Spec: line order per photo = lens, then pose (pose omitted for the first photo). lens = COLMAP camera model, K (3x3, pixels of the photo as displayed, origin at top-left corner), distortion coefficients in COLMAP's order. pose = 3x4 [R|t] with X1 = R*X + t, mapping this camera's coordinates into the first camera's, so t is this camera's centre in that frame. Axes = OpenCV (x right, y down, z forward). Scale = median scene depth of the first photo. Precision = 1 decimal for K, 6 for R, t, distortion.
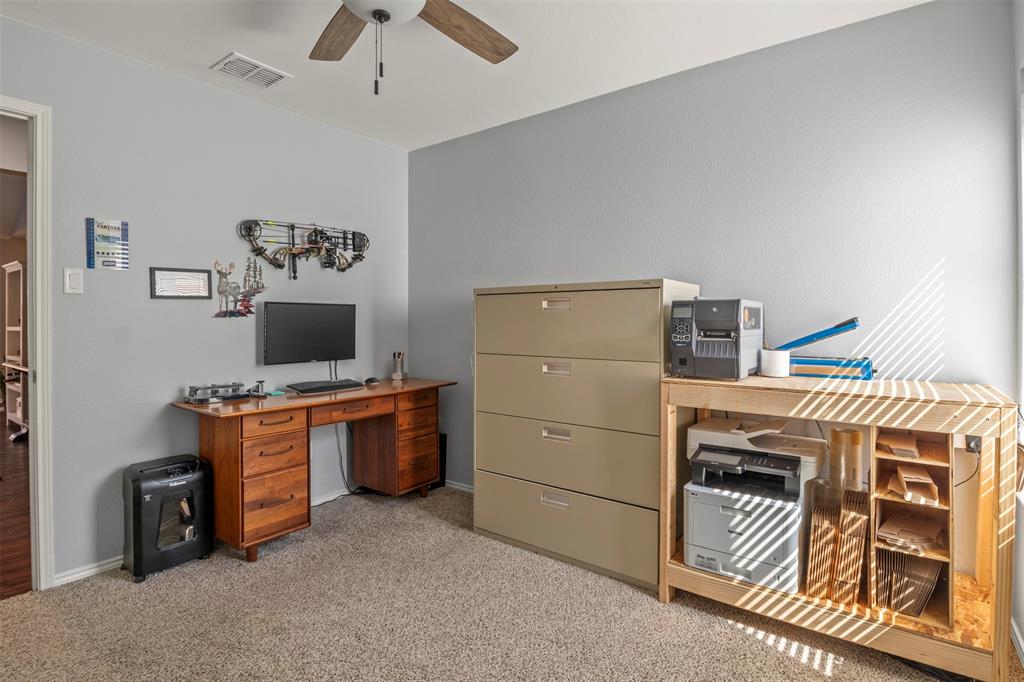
lens RADIAL K [[517.8, 0, 498.0], [0, 517.8, 321.6], [0, 0, 1]] dist [-0.002359, -0.000464]
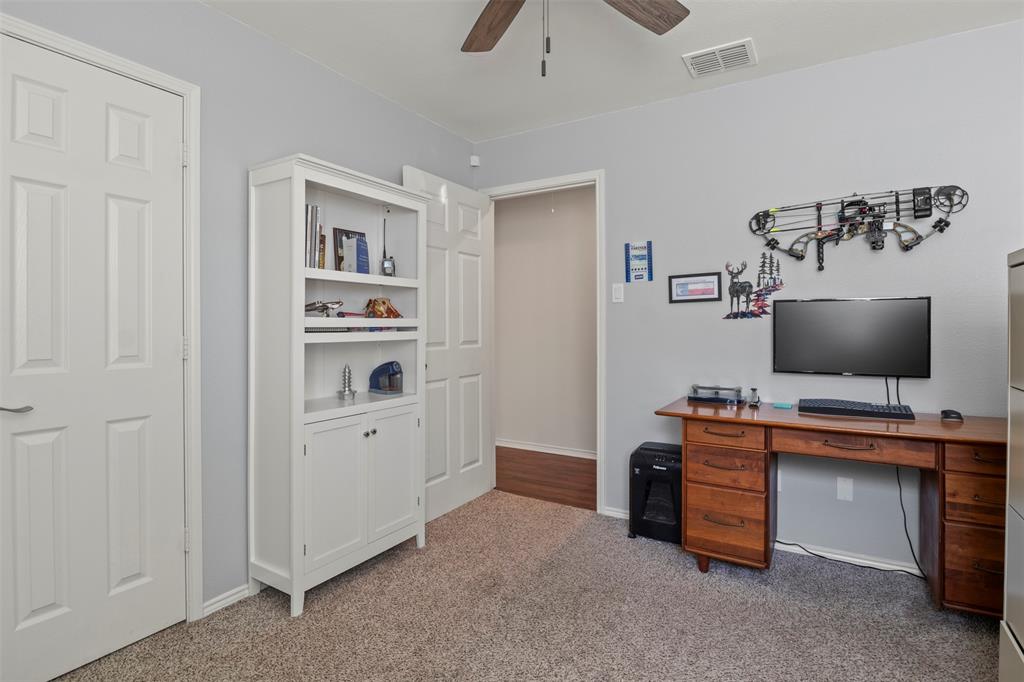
lens RADIAL K [[512.3, 0, 518.9], [0, 512.3, 324.5], [0, 0, 1]] dist [-0.018824, -0.000322]
pose [[0.114723, -0.000645, -0.993397, 0.380326], [0.002586, 0.999997, -0.000350, 0.001999], [0.993394, -0.002529, 0.114725, 0.489605]]
